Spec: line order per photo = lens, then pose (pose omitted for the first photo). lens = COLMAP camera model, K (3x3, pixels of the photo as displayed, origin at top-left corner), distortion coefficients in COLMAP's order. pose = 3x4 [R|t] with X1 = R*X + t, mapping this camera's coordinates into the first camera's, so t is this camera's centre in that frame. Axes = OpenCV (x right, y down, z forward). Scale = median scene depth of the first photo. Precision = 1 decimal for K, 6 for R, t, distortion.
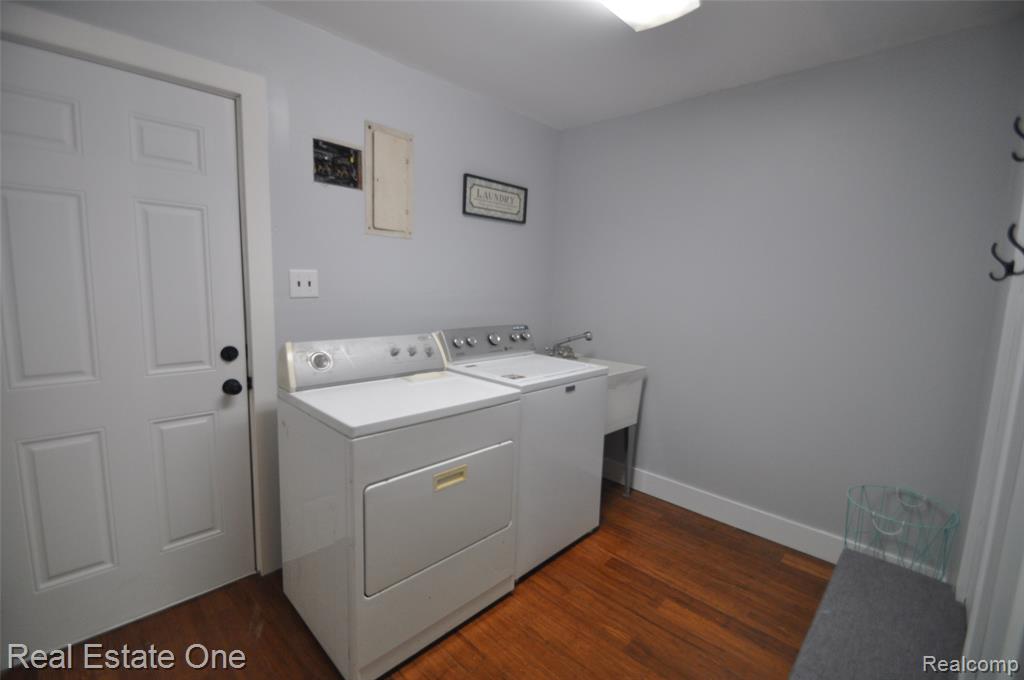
lens RADIAL K [[447.7, 0, 513.4], [0, 447.7, 340.1], [0, 0, 1]] dist [-0.000587, -0.001546]
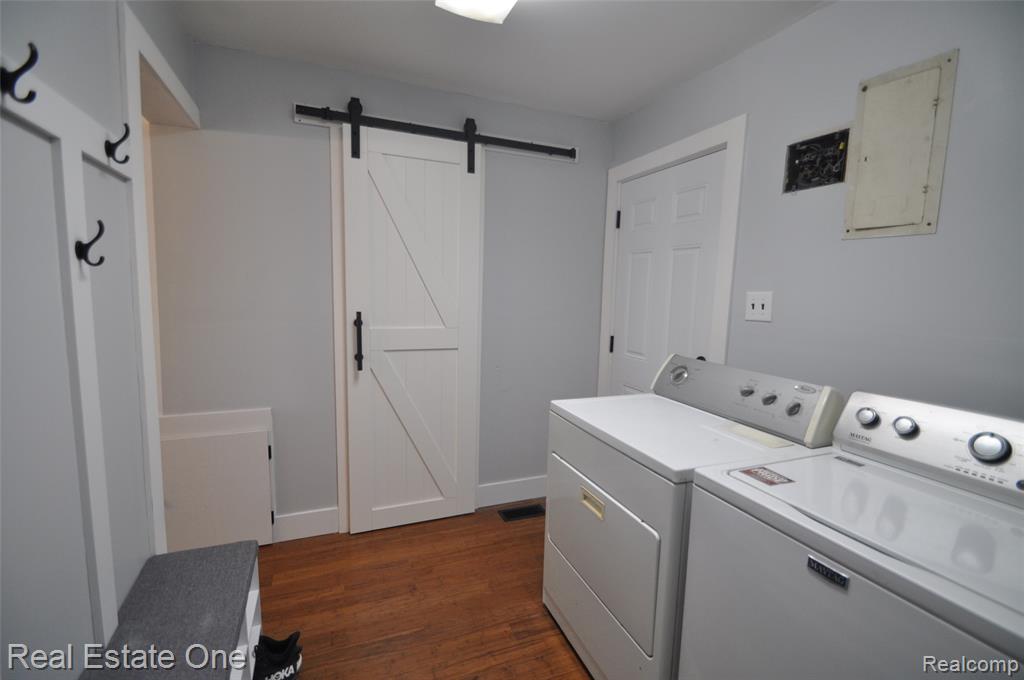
lens RADIAL K [[447.7, 0, 513.8], [0, 447.7, 340.3], [0, 0, 1]] dist [-0.000587, -0.001546]
pose [[-0.401638, 0.066361, -0.913391, 0.610312], [-0.151282, 0.978861, 0.137640, -0.108002], [0.903217, 0.193461, -0.383108, 0.909688]]
